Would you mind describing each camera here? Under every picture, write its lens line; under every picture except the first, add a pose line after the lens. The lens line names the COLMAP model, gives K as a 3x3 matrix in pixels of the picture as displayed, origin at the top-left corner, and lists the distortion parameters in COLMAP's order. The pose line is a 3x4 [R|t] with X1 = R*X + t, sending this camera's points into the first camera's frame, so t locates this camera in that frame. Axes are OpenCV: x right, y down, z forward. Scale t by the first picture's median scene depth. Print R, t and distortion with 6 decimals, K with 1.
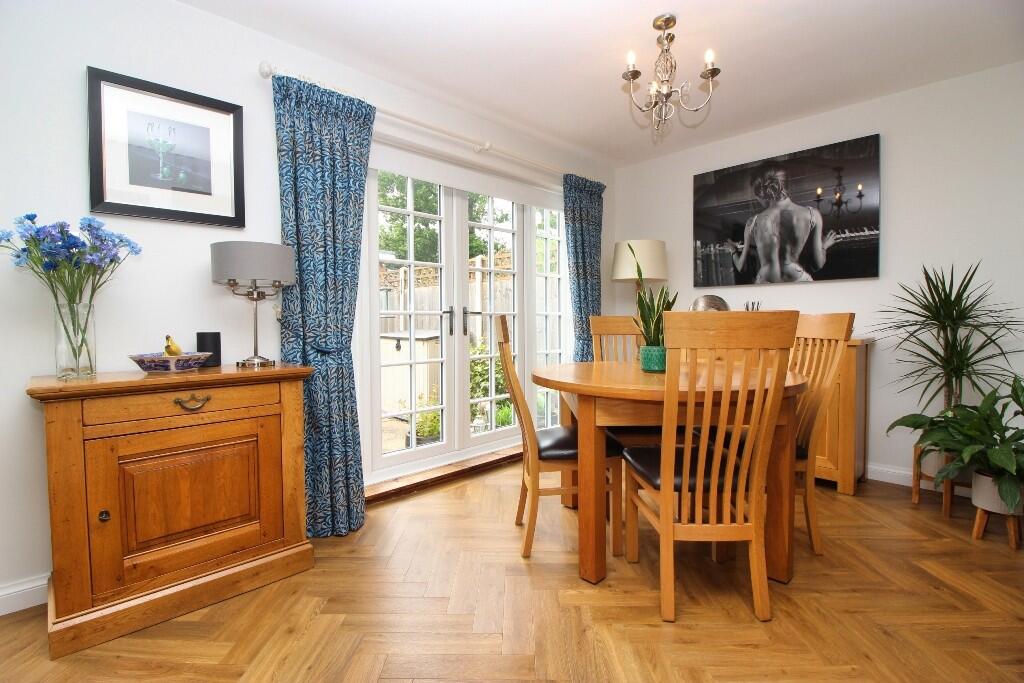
lens RADIAL K [[478.6, 0, 507.1], [0, 478.6, 335.7], [0, 0, 1]] dist [-0.002018, -0.001603]
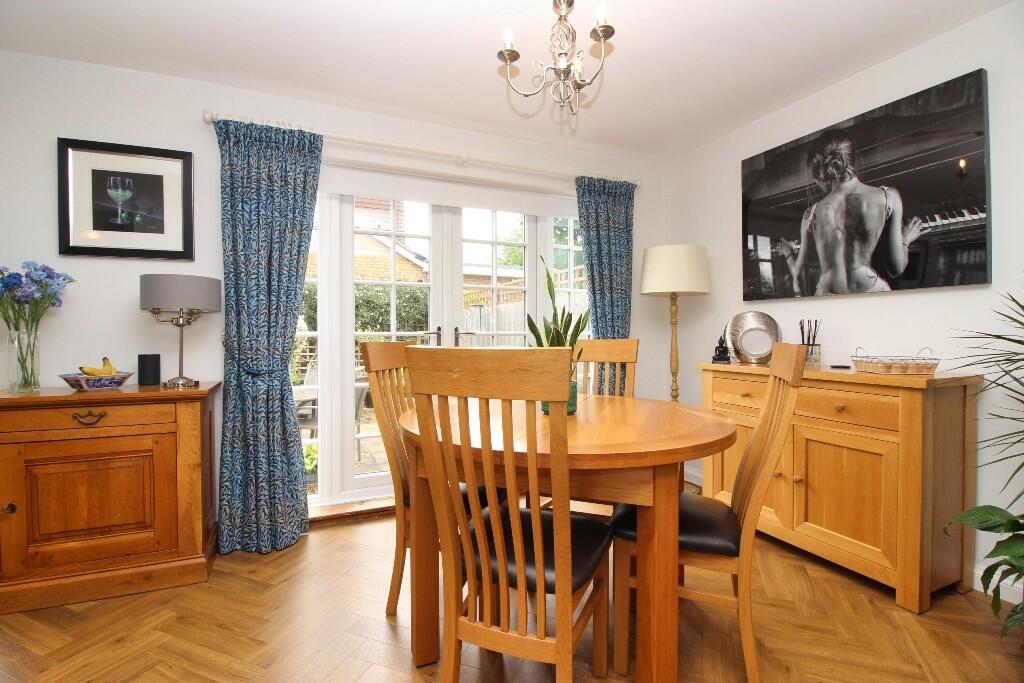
lens RADIAL K [[487.5, 0, 513.0], [0, 487.5, 336.0], [0, 0, 1]] dist [0.000607, -0.005249]
pose [[0.937112, 0.005859, -0.348979, 0.512332], [-0.015035, 0.999609, -0.023592, -0.031651], [0.348704, 0.027355, 0.936834, 0.192086]]
